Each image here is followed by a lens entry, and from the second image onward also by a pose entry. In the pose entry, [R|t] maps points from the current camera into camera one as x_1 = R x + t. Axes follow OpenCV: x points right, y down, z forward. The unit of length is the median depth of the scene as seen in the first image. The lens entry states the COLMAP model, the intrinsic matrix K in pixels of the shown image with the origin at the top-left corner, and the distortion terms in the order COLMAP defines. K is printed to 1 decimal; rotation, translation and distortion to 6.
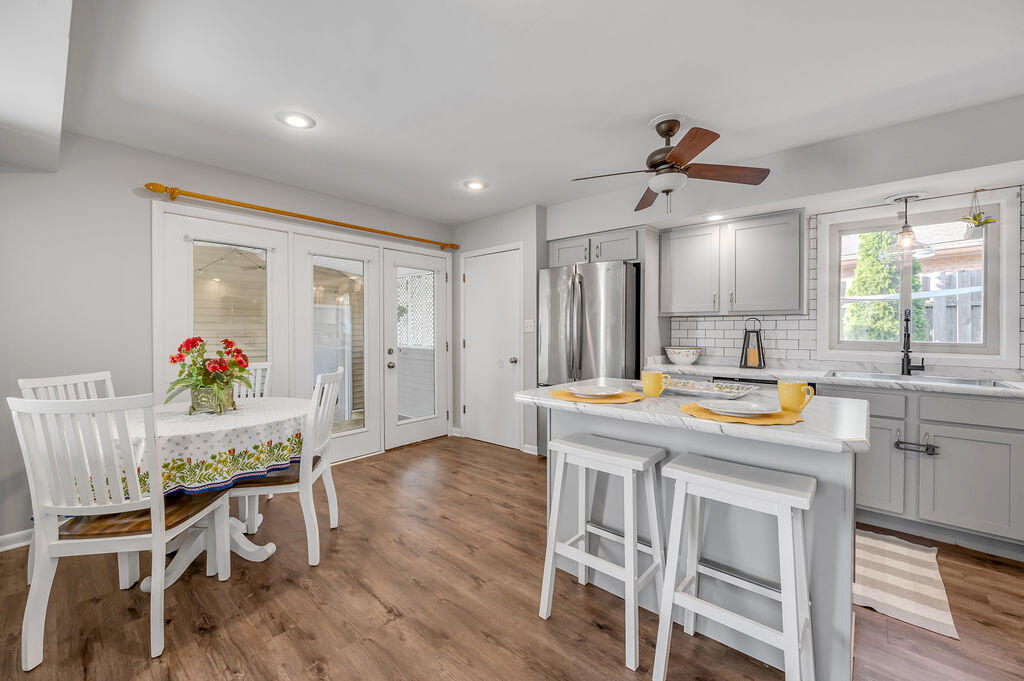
lens RADIAL K [[414.1, 0, 512.3], [0, 414.1, 330.2], [0, 0, 1]] dist [-0.000789, 0.000001]
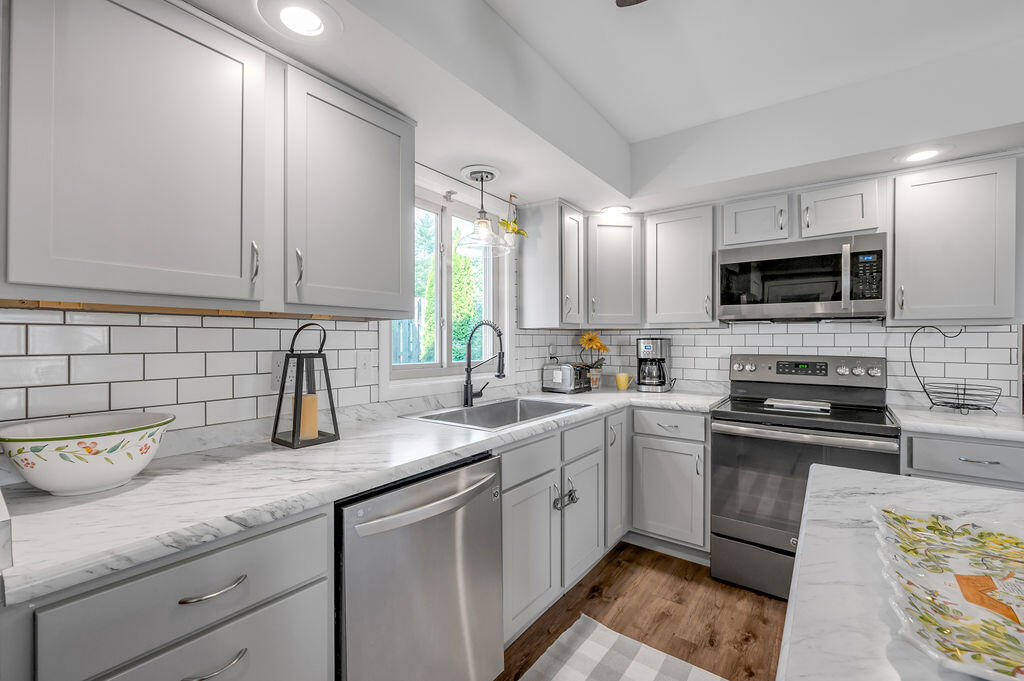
lens RADIAL K [[433.7, 0, 512.0], [0, 433.7, 340.5], [0, 0, 1]] dist [0.001143, -0.000082]
pose [[-0.081311, -0.003538, 0.996683, 0.127587], [0.002191, 0.999991, 0.003728, -0.013783], [-0.996686, 0.002487, -0.081302, 0.866619]]
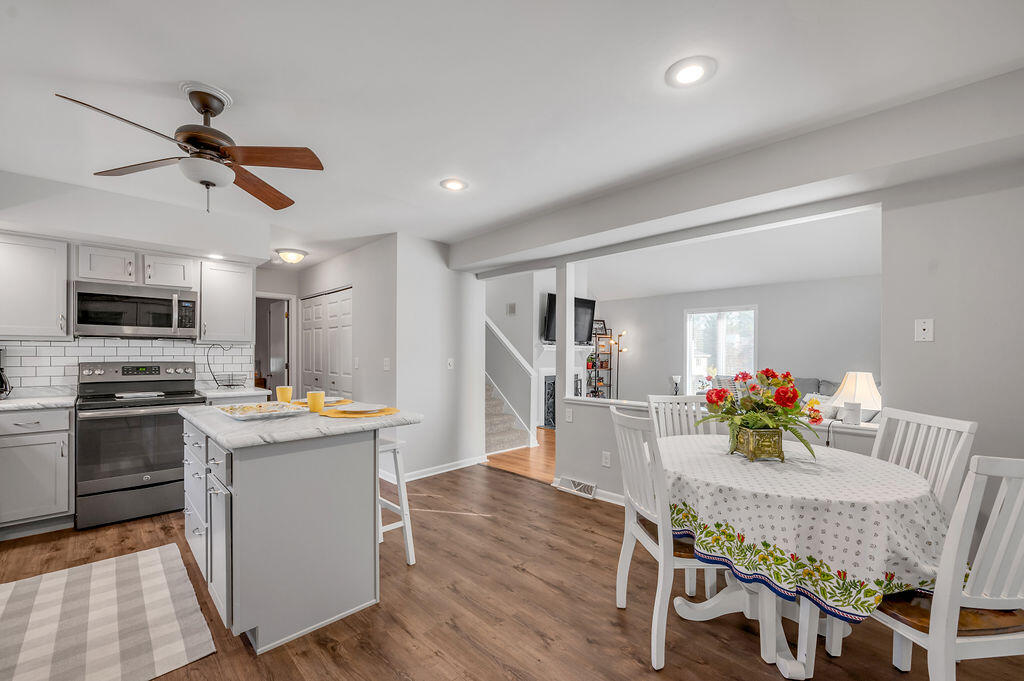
lens RADIAL K [[417.8, 0, 506.6], [0, 417.8, 355.1], [0, 0, 1]] dist [-0.004001, -0.000285]
pose [[-0.996684, -0.003815, 0.081280, -0.194257], [-0.003427, 0.999982, 0.004914, -0.009382], [-0.081298, 0.004619, -0.996679, 1.310267]]
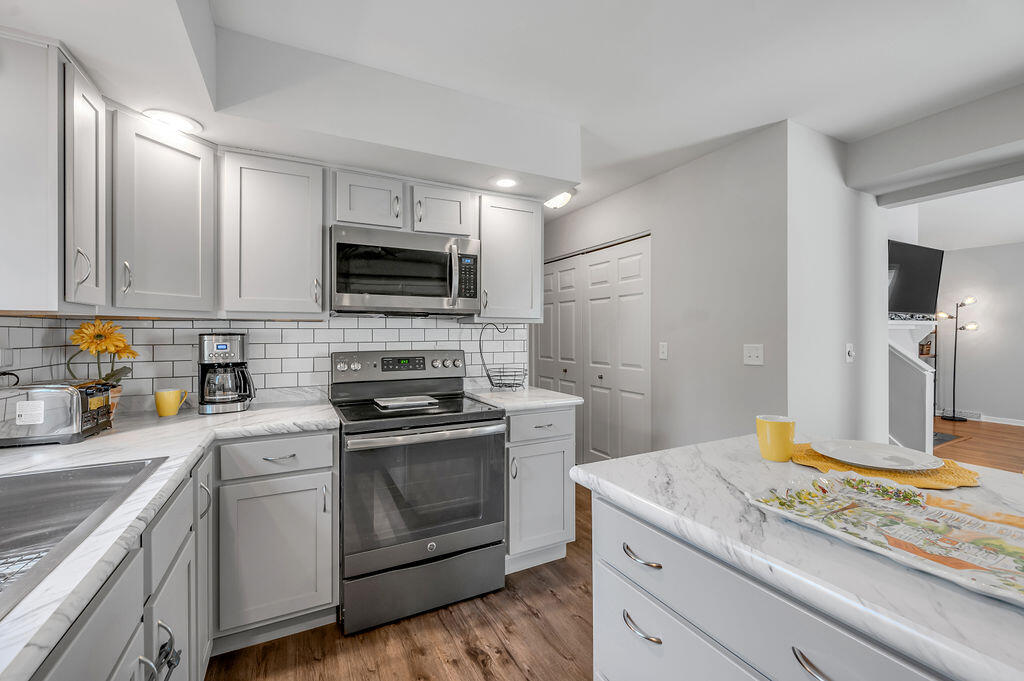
lens RADIAL K [[429.6, 0, 516.8], [0, 429.6, 333.4], [0, 0, 1]] dist [-0.007210, 0.000063]
pose [[-0.929756, 0.003528, 0.368159, 0.400490], [0.003911, 0.999992, 0.000294, -0.012930], [-0.368156, 0.001713, -0.929763, 0.916834]]
